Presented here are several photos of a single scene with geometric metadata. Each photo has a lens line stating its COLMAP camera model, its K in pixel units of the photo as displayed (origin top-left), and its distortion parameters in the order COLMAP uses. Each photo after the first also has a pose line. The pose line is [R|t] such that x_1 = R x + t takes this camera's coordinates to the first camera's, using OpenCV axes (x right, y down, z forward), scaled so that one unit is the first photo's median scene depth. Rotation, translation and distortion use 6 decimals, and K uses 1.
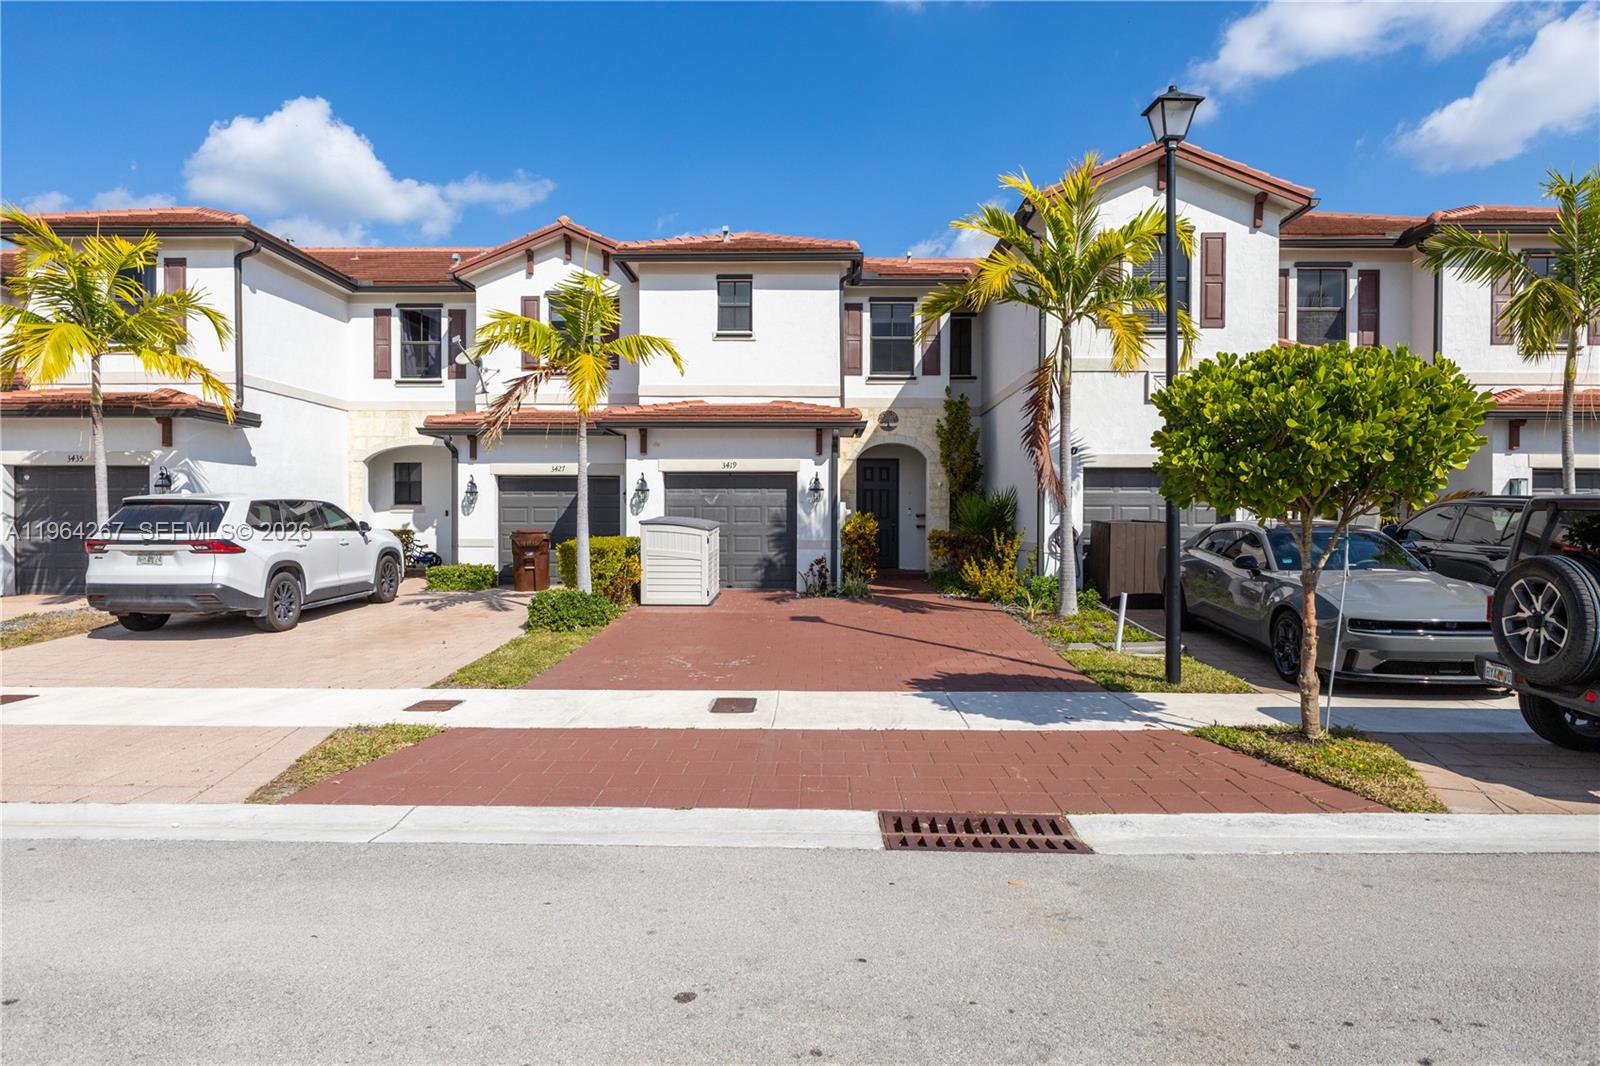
lens RADIAL K [[967.0, 0, 798.4], [0, 967.0, 535.4], [0, 0, 1]] dist [0.001489, 0.000020]
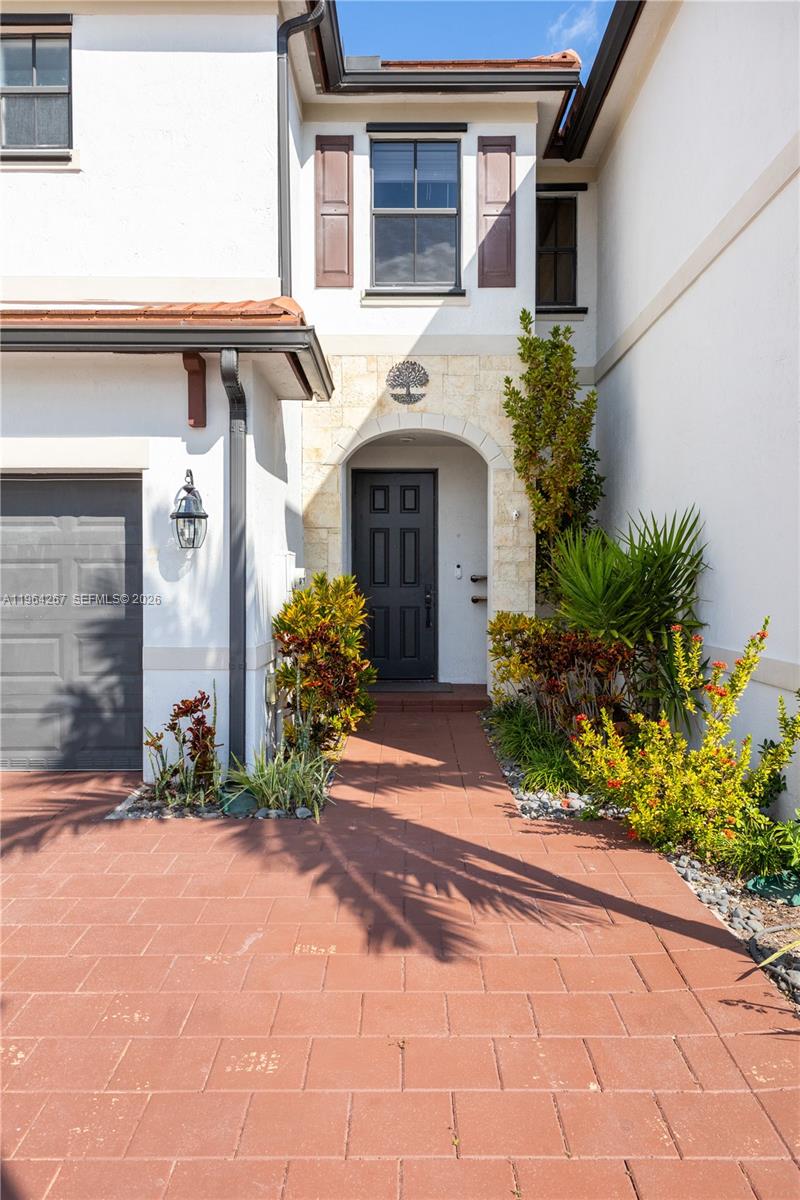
lens RADIAL K [[926.8, 0, 400.2], [0, 926.8, 595.7], [0, 0, 1]] dist [-0.015079, -0.009125]
pose [[0.999921, -0.001134, 0.012527, 0.084401], [0.001091, 0.999994, 0.003420, -0.014439], [-0.012531, -0.003406, 0.999916, 0.547557]]
